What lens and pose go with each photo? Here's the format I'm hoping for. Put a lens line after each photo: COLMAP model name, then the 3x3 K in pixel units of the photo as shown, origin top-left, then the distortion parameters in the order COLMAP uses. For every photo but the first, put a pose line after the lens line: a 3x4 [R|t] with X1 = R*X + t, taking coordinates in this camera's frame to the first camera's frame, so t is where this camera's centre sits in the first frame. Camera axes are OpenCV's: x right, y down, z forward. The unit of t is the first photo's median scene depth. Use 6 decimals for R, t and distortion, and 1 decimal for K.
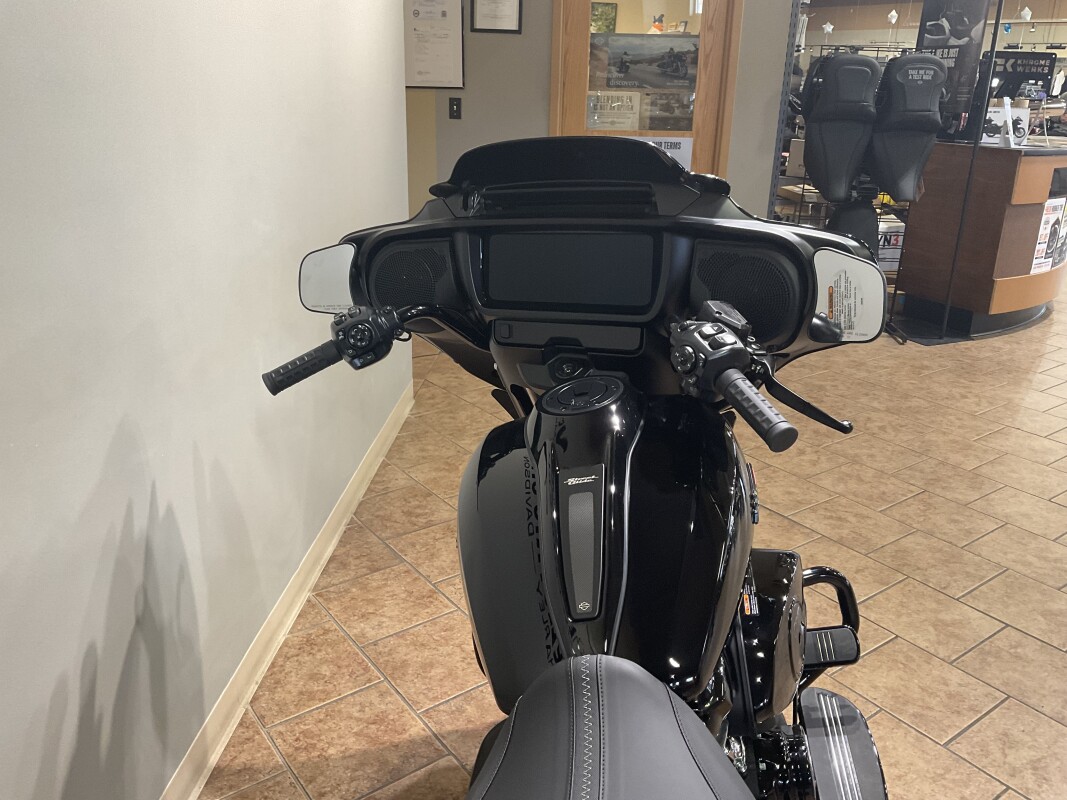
lens RADIAL K [[897.2, 0, 533.5], [0, 897.2, 400.0], [0, 0, 1]] dist [0.000682, -0.007146]
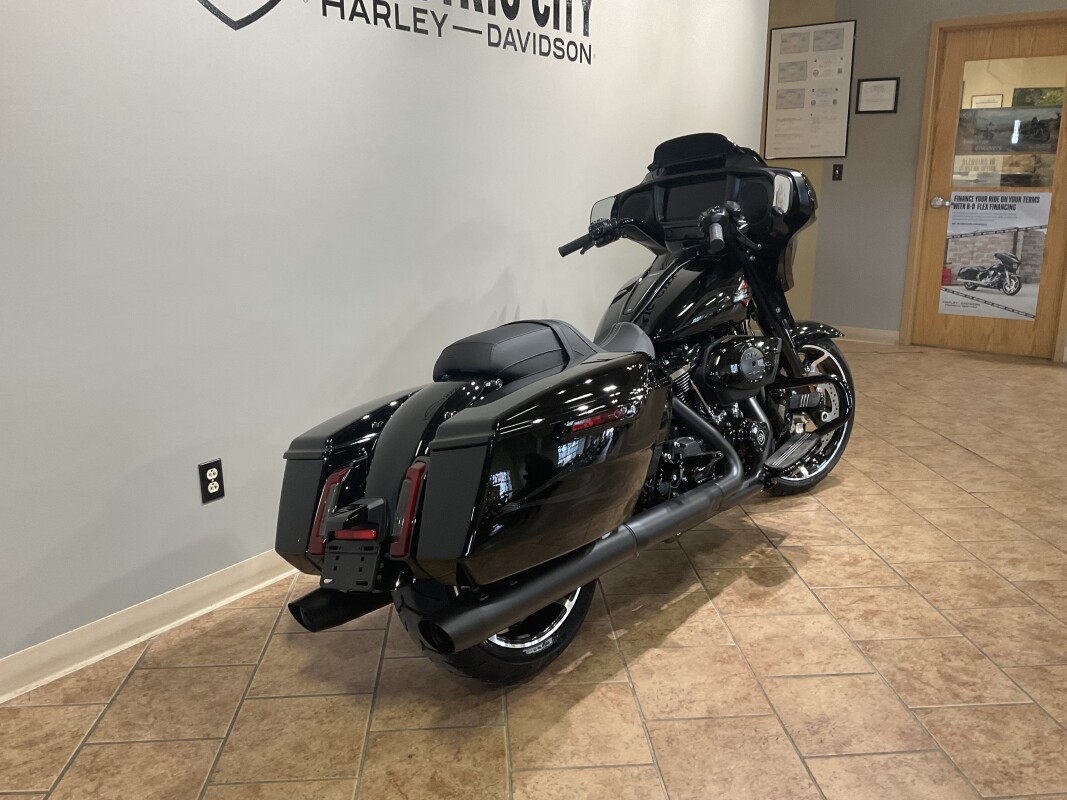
lens RADIAL K [[893.5, 0, 530.6], [0, 893.5, 382.4], [0, 0, 1]] dist [0.051758, -0.085624]
pose [[0.841814, 0.099883, -0.530446, 0.257312], [-0.168494, 0.982249, -0.082440, 0.150298], [0.512796, 0.158776, 0.843701, -0.261744]]
